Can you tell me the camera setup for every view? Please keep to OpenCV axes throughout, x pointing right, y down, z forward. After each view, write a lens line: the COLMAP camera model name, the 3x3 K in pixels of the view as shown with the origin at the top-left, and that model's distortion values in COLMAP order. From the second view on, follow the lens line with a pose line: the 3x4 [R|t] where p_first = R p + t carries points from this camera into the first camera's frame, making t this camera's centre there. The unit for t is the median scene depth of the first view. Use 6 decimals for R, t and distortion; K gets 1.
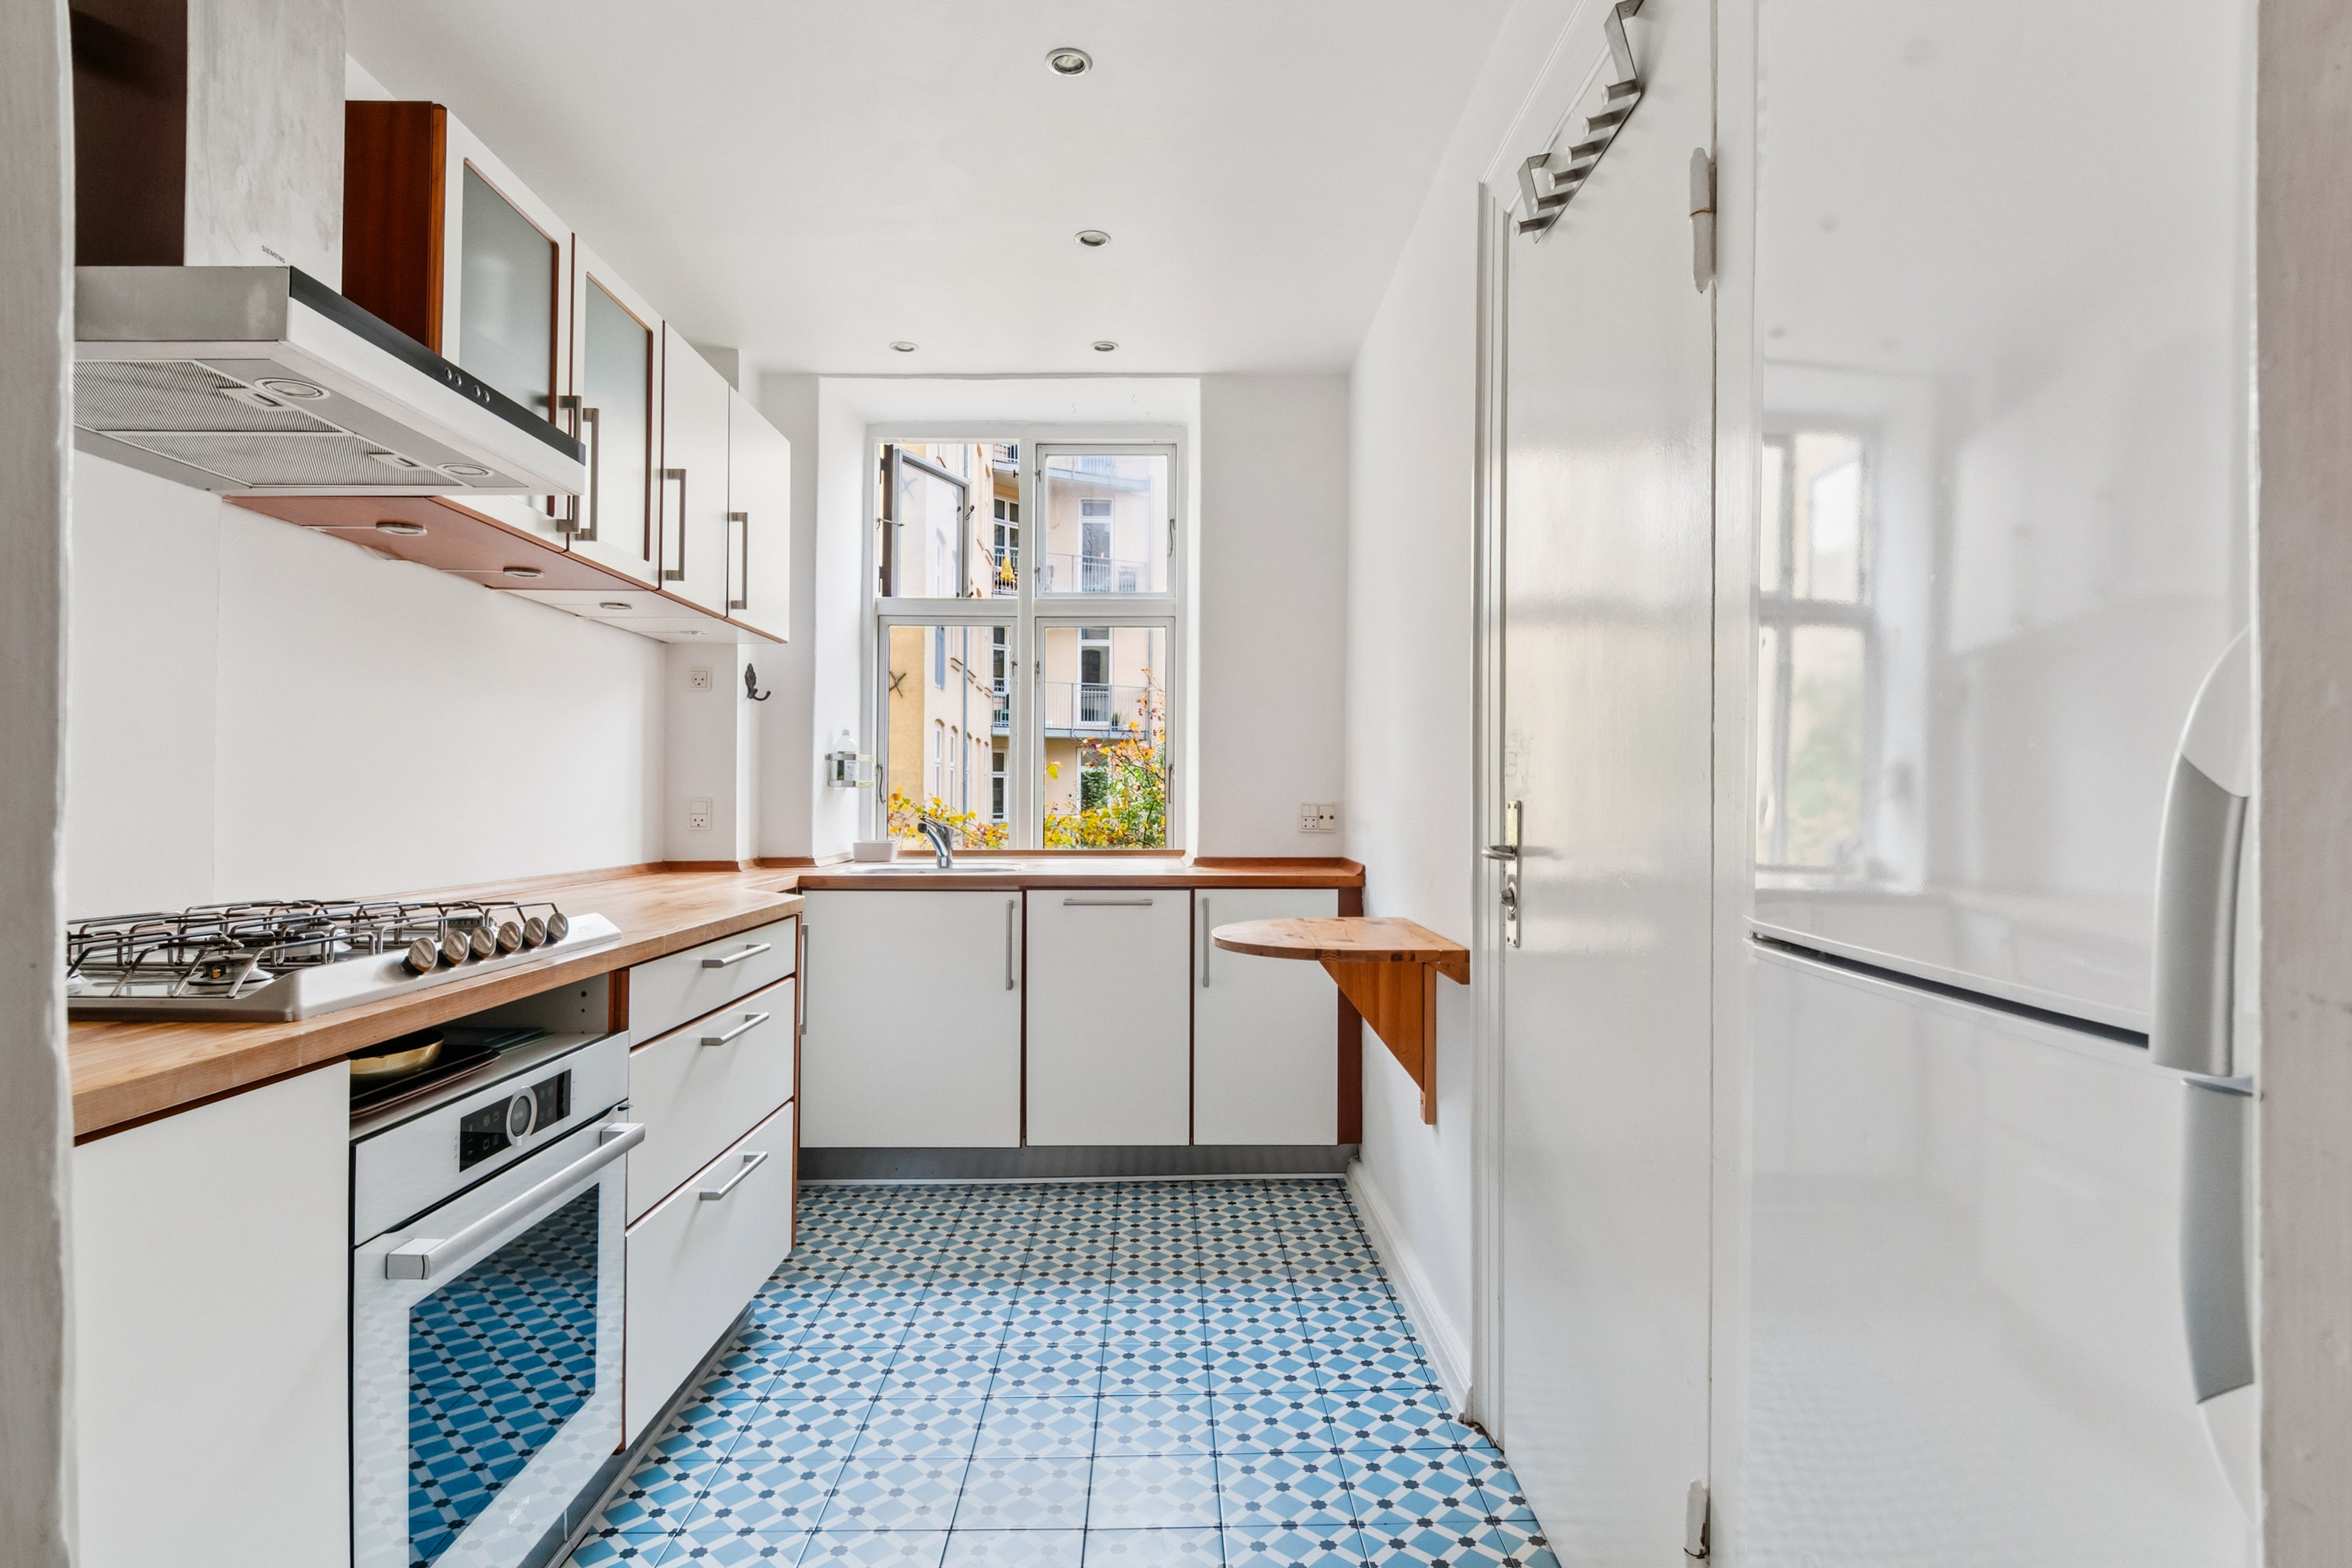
lens RADIAL K [[1240.1, 0, 1159.0], [0, 1240.1, 791.4], [0, 0, 1]] dist [0.013611, -0.012309]
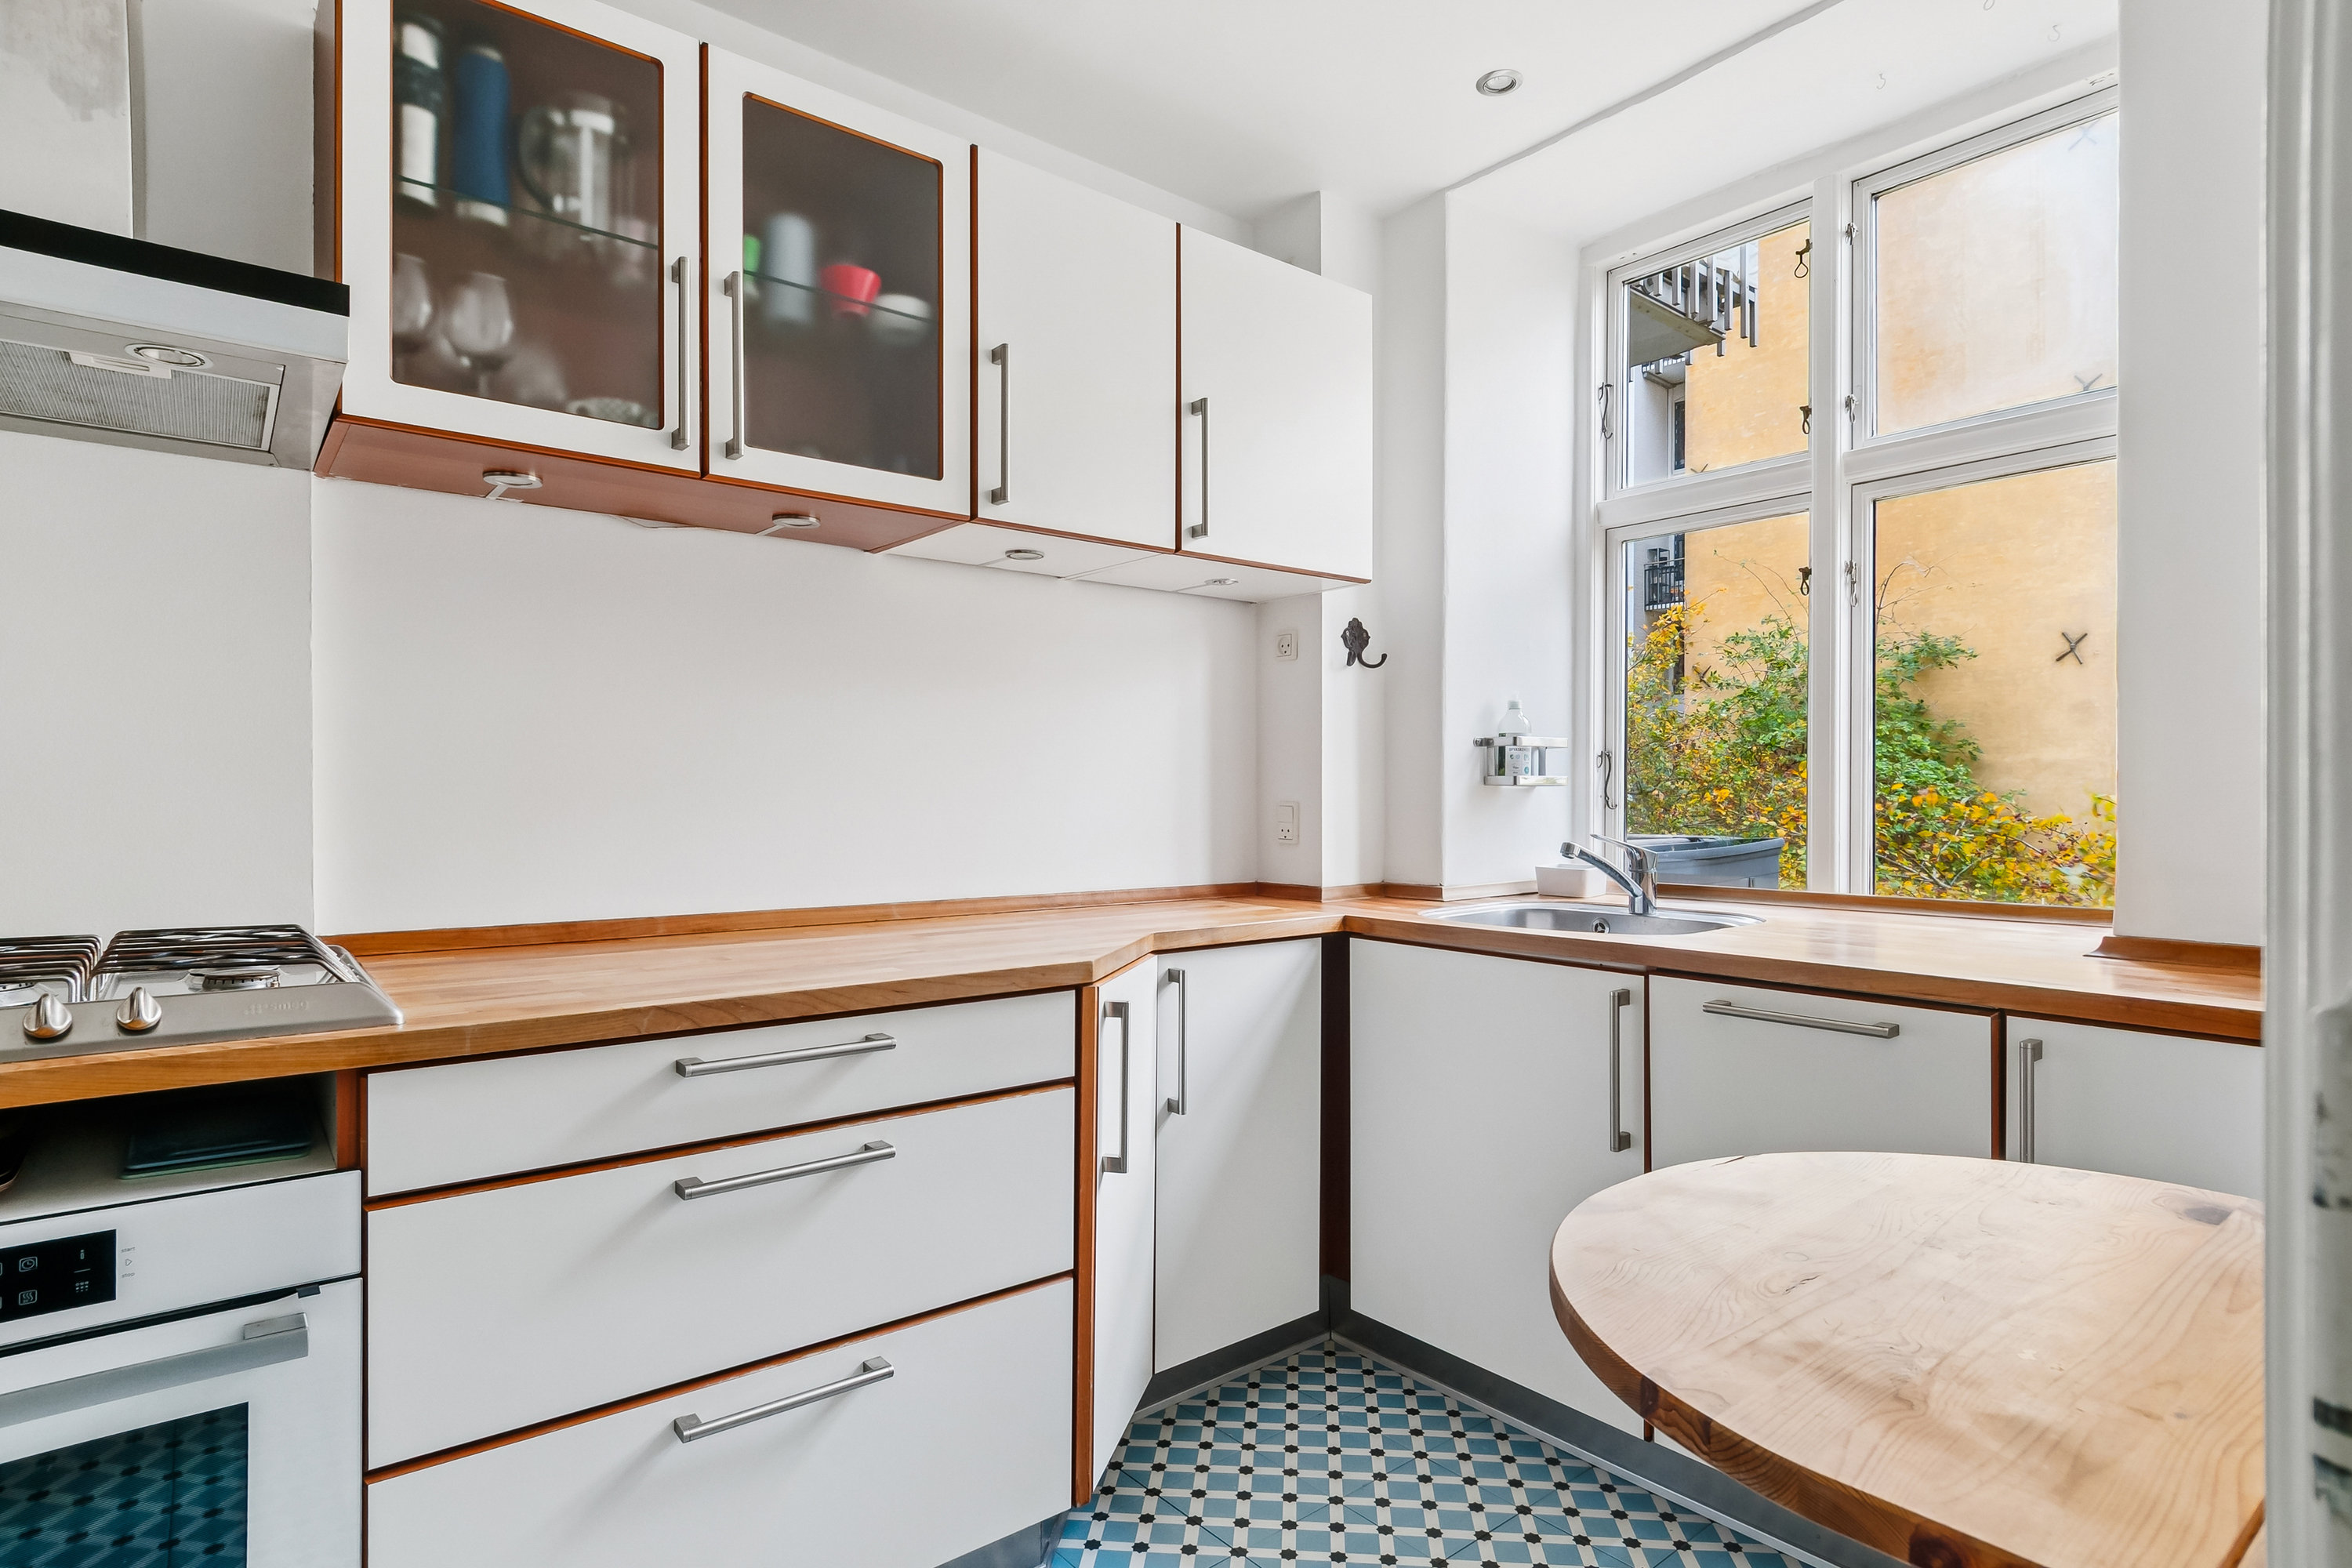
lens RADIAL K [[1240.1, 0, 1182.9], [0, 1240.1, 796.9], [0, 0, 1]] dist [0.013611, -0.012309]
pose [[0.638327, 0.000270, -0.769765, 0.236376], [0.004390, 0.999982, 0.003992, -0.001451], [0.769753, -0.005928, 0.638315, 0.632870]]
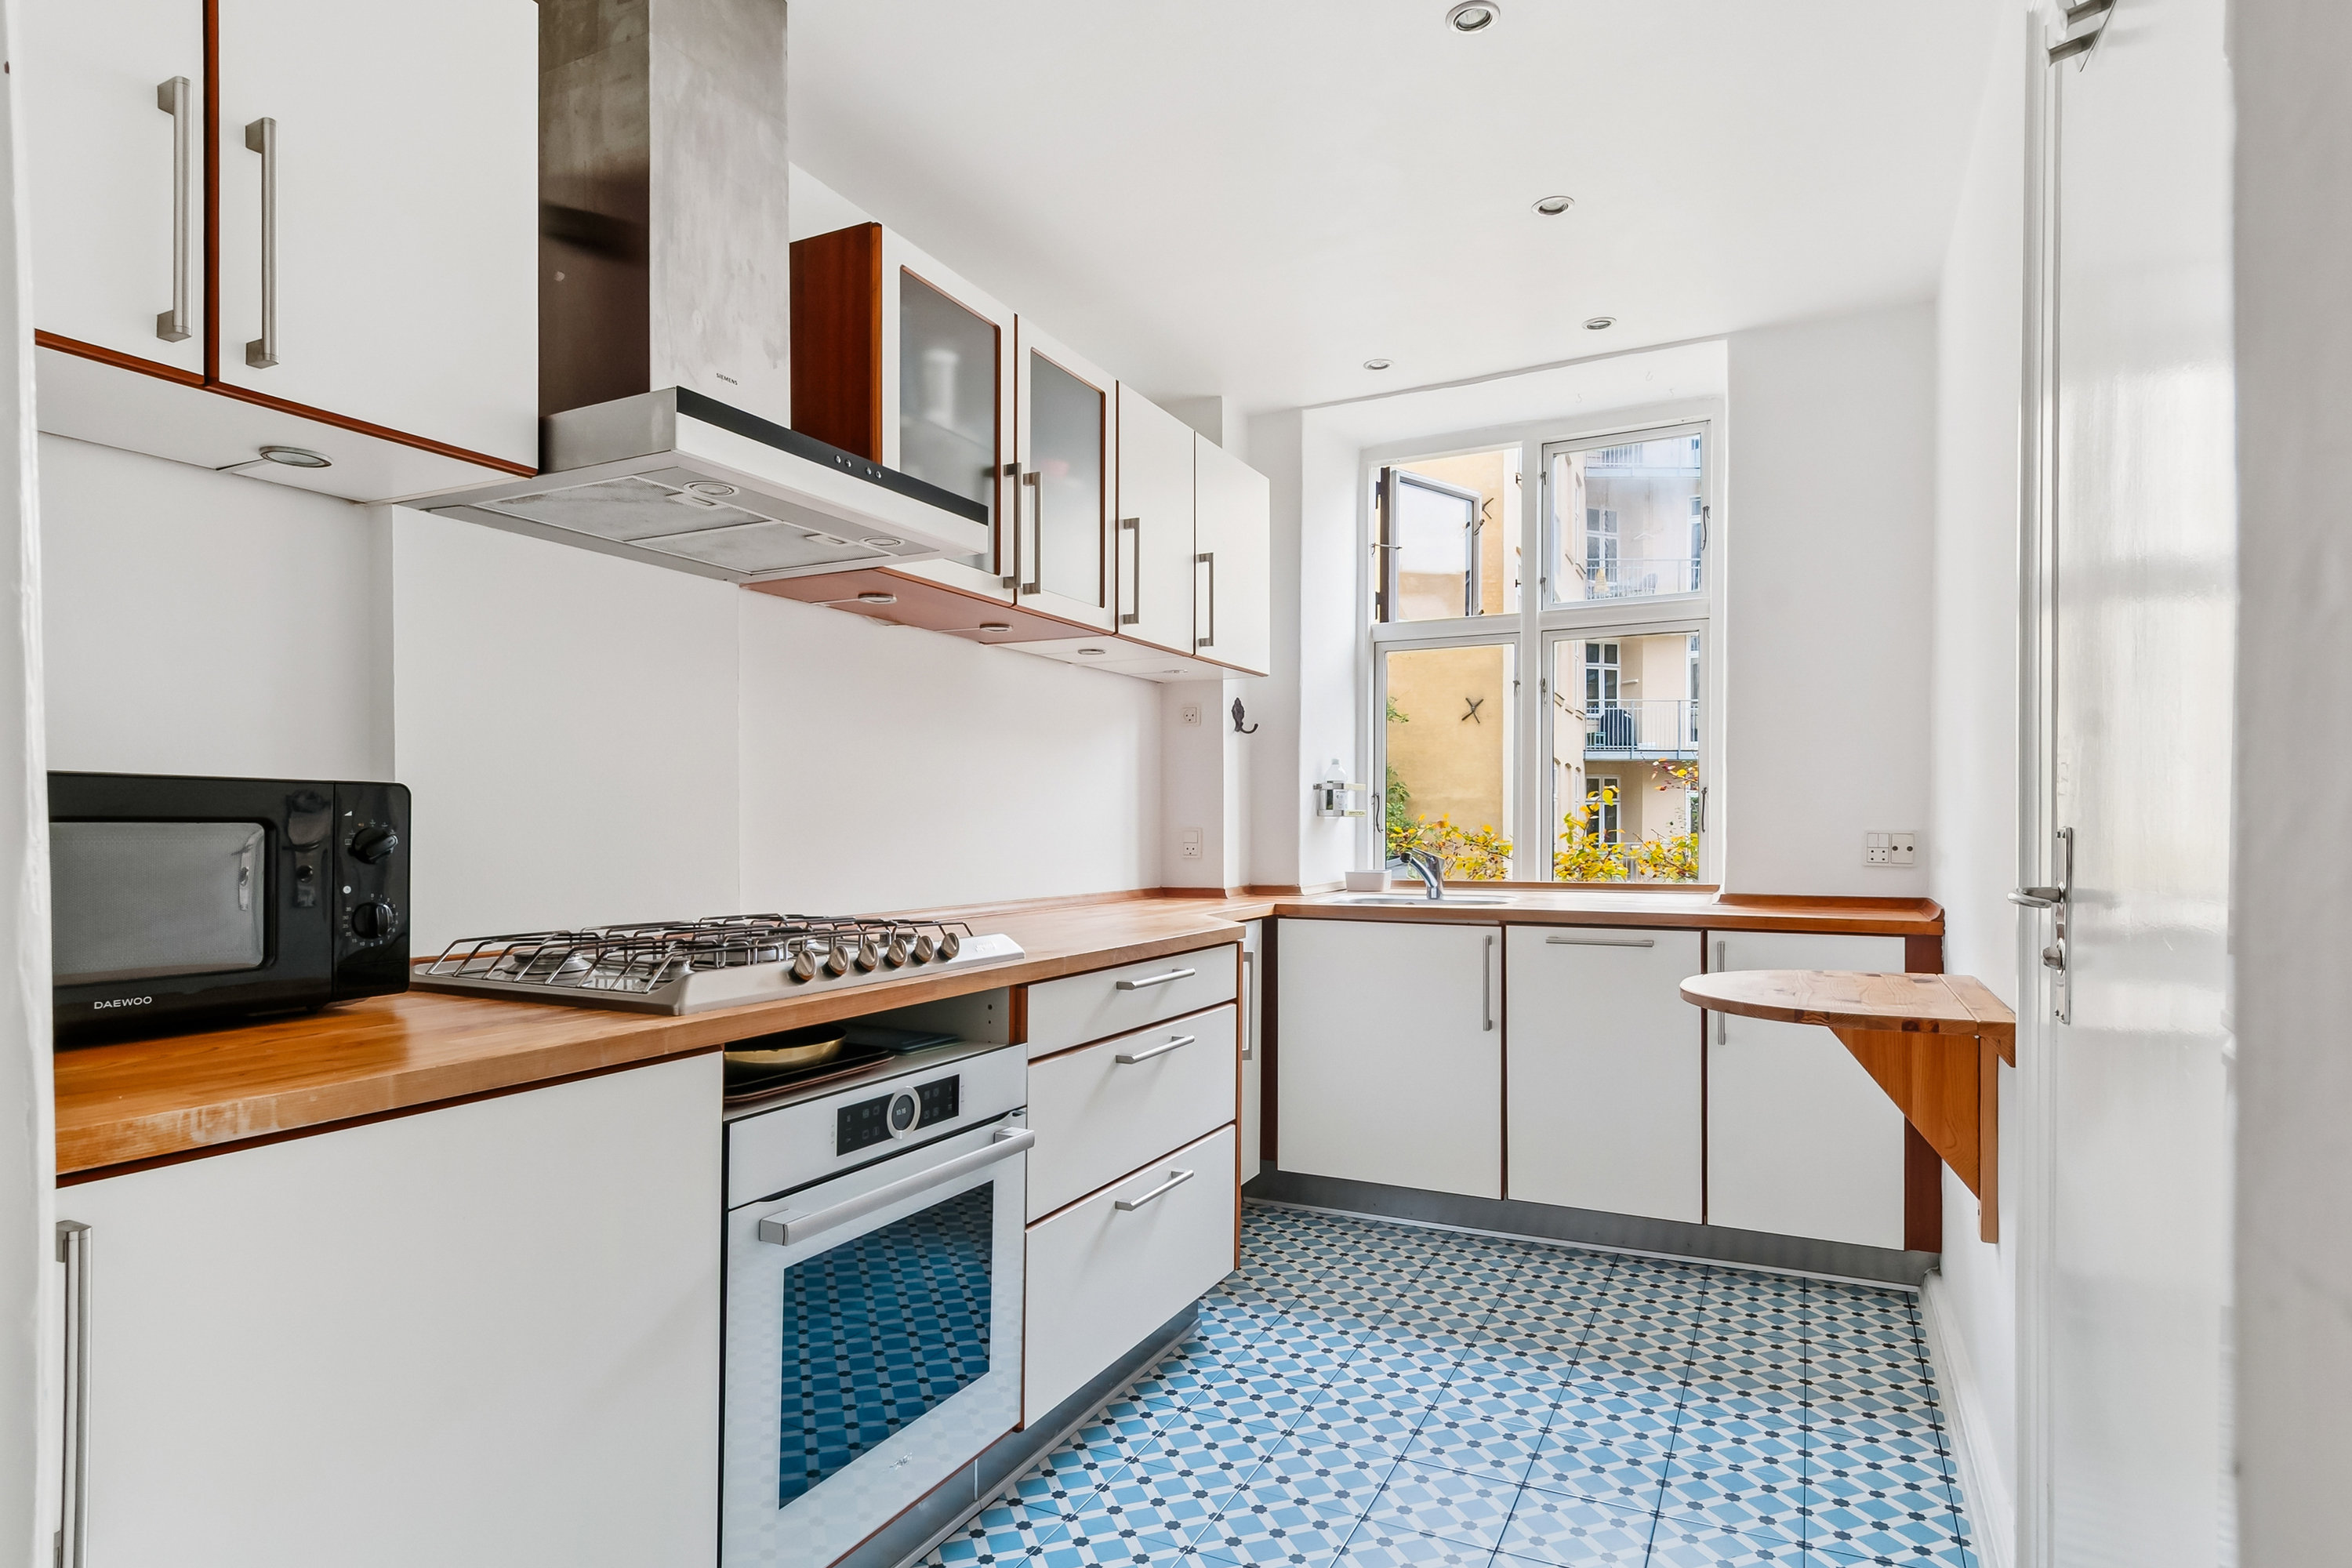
lens RADIAL K [[1240.1, 0, 1143.8], [0, 1240.1, 833.8], [0, 0, 1]] dist [0.013611, -0.012309]
pose [[0.885256, -0.001460, -0.465102, 0.114511], [0.006482, 0.999937, 0.009197, 0.000327], [0.465059, -0.011156, 0.885209, 0.064444]]
